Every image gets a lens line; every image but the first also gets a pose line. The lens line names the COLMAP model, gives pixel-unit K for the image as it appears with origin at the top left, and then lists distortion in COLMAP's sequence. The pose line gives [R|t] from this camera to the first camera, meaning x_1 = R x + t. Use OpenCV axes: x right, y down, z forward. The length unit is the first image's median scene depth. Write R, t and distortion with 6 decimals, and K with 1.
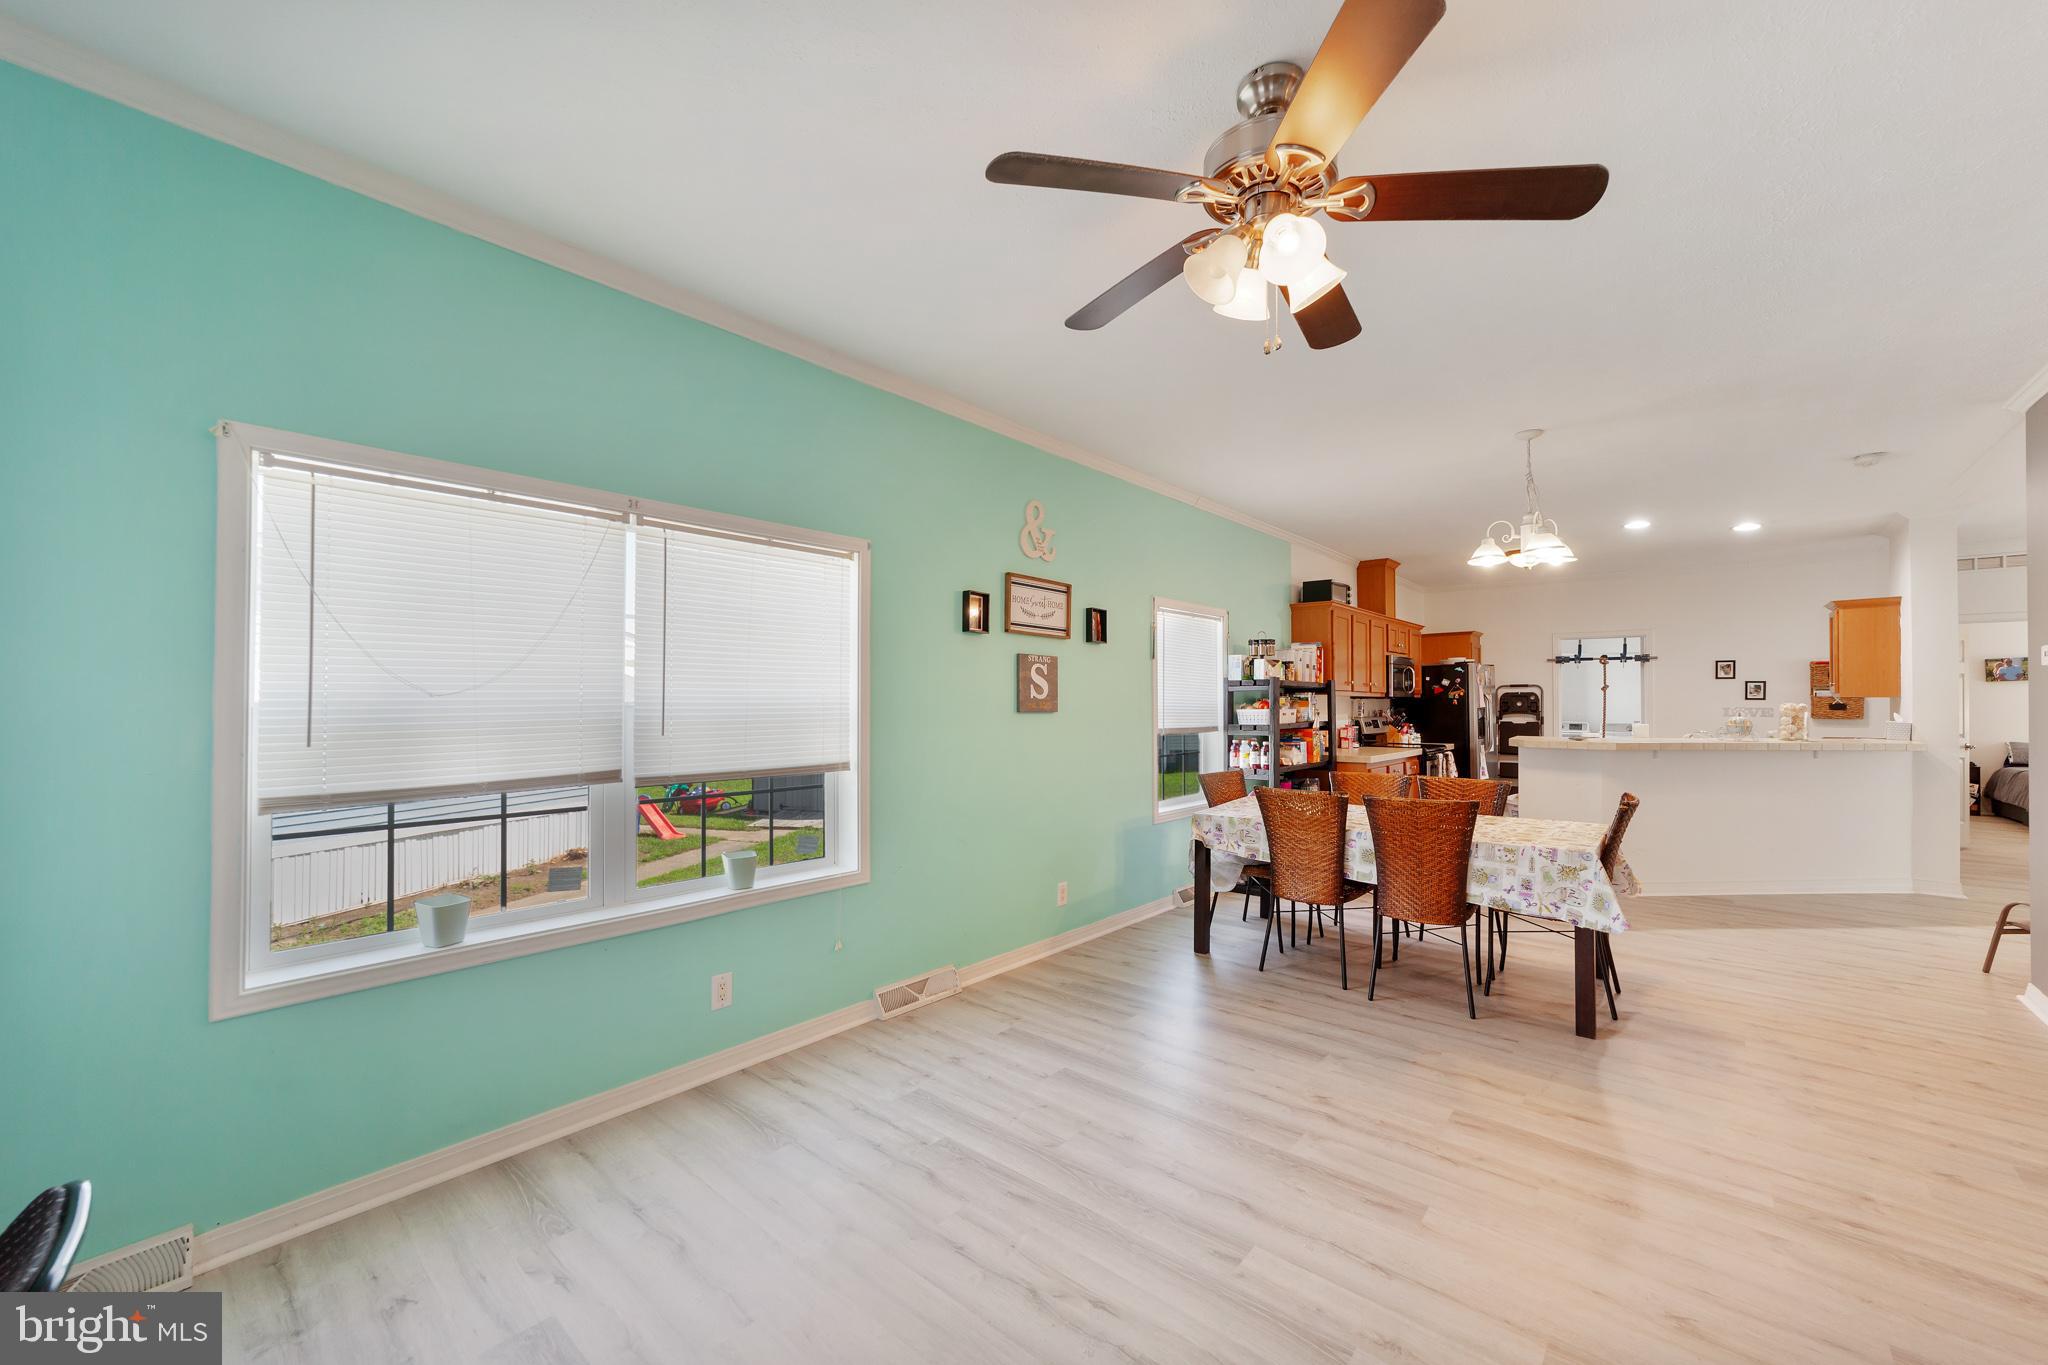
lens RADIAL K [[796.0, 0, 1016.0], [0, 796.0, 688.4], [0, 0, 1]] dist [0.001104, 0.000372]
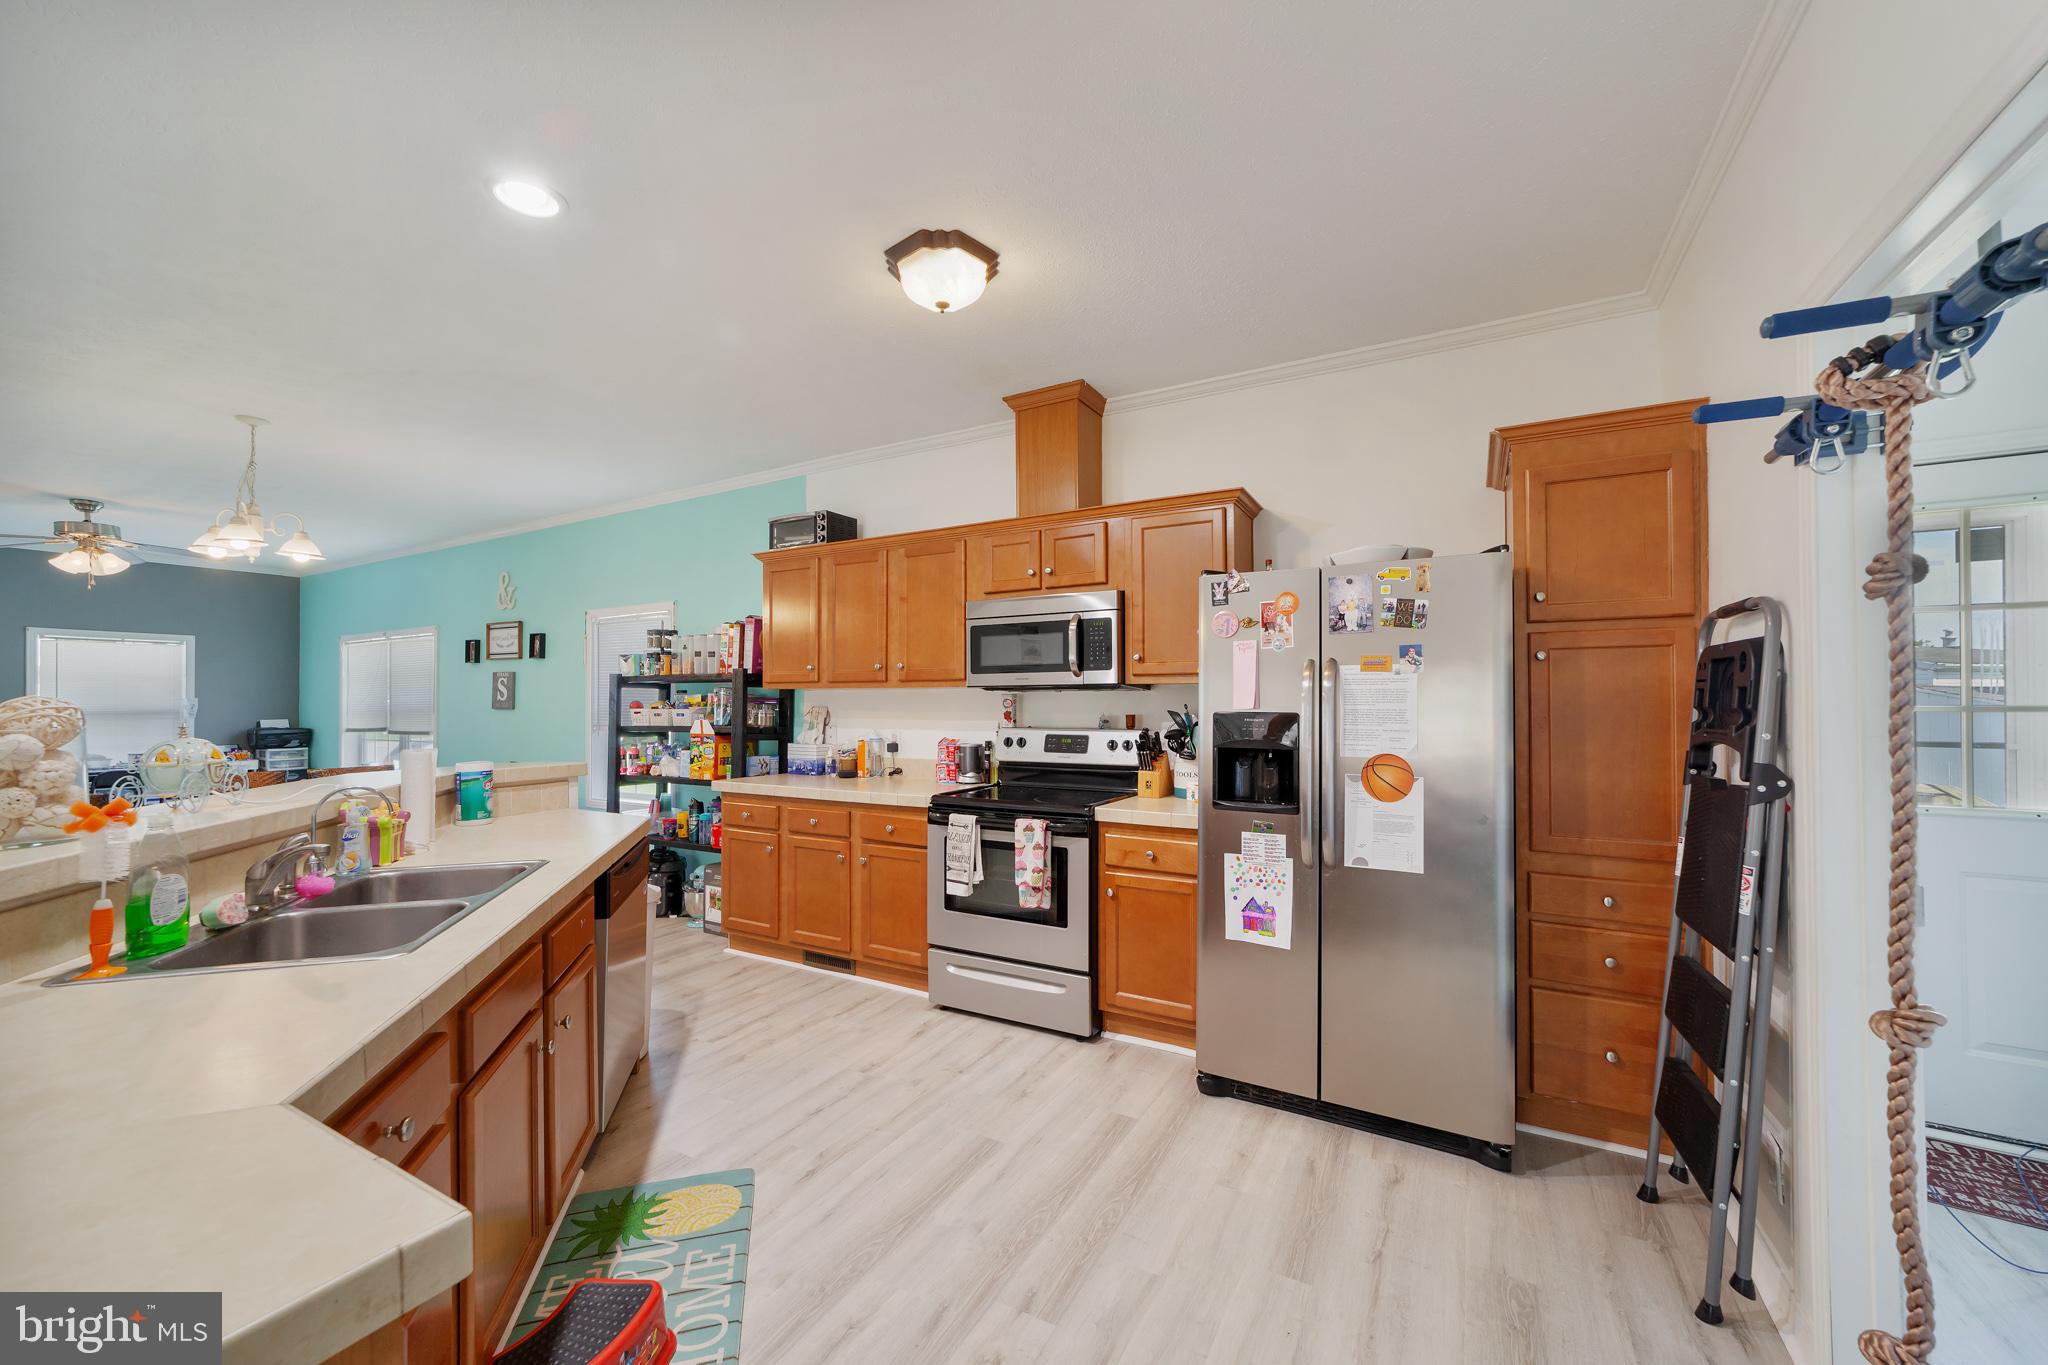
lens RADIAL K [[783.8, 0, 1019.9], [0, 783.8, 696.7], [0, 0, 1]] dist [-0.025345, 0.010130]
pose [[0.216578, -0.006766, -0.976242, 1.331585], [0.022379, 0.999748, -0.001965, 0.024361], [0.976009, -0.021422, 0.216675, 1.280578]]
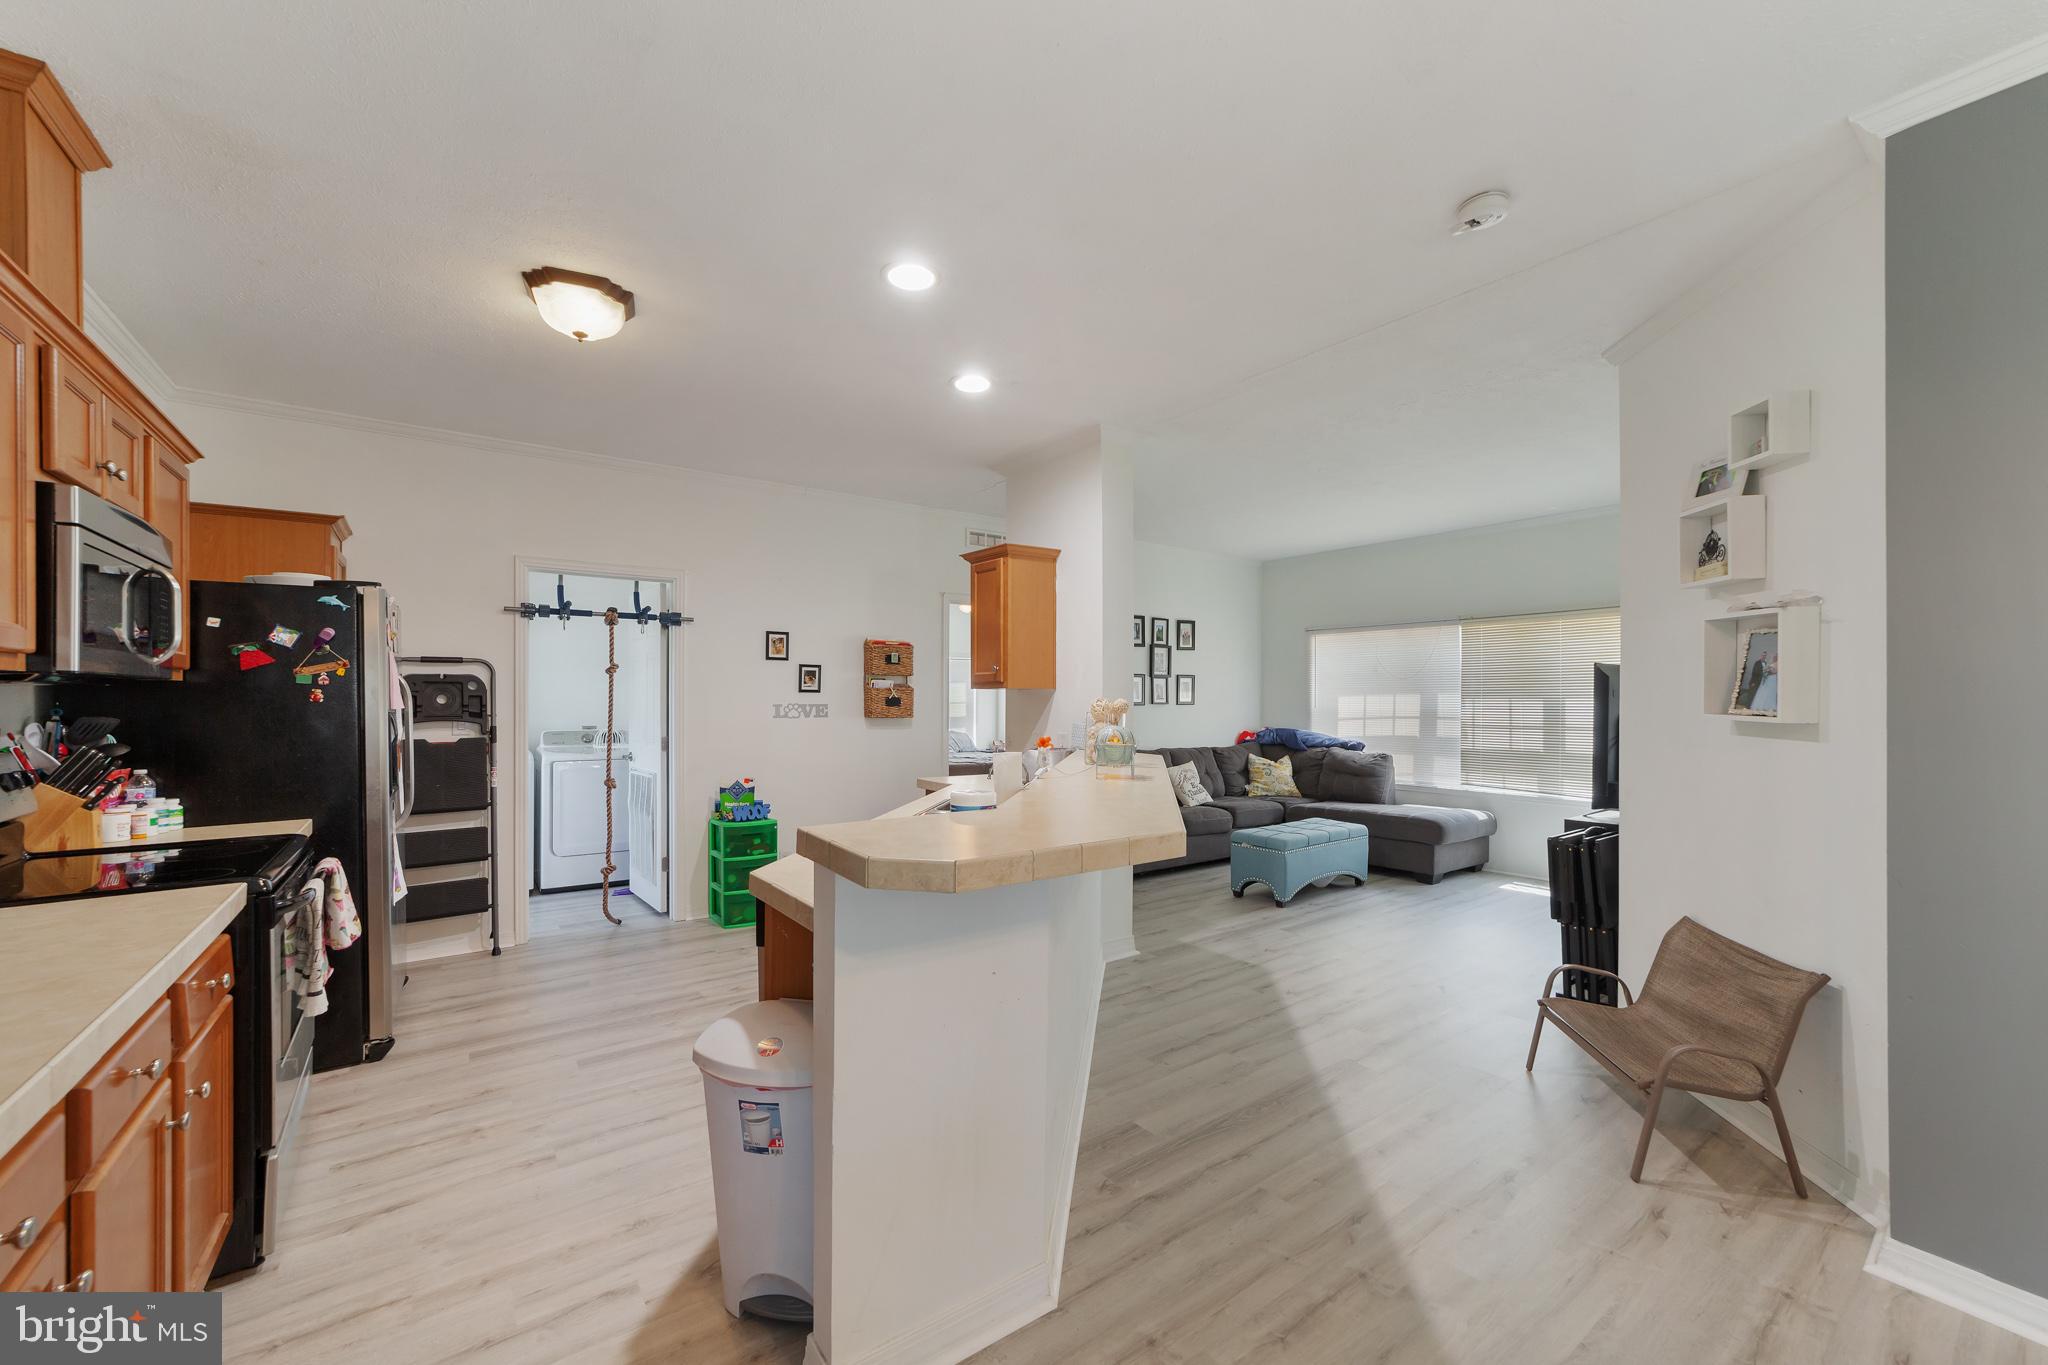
lens RADIAL K [[783.8, 0, 1019.9], [0, 783.8, 696.7], [0, 0, 1]] dist [-0.025345, 0.010130]
pose [[0.207602, -0.001454, 0.978212, 0.434996], [-0.016842, 0.999845, 0.005061, 0.016200], [-0.978068, -0.017526, 0.207546, 0.953775]]
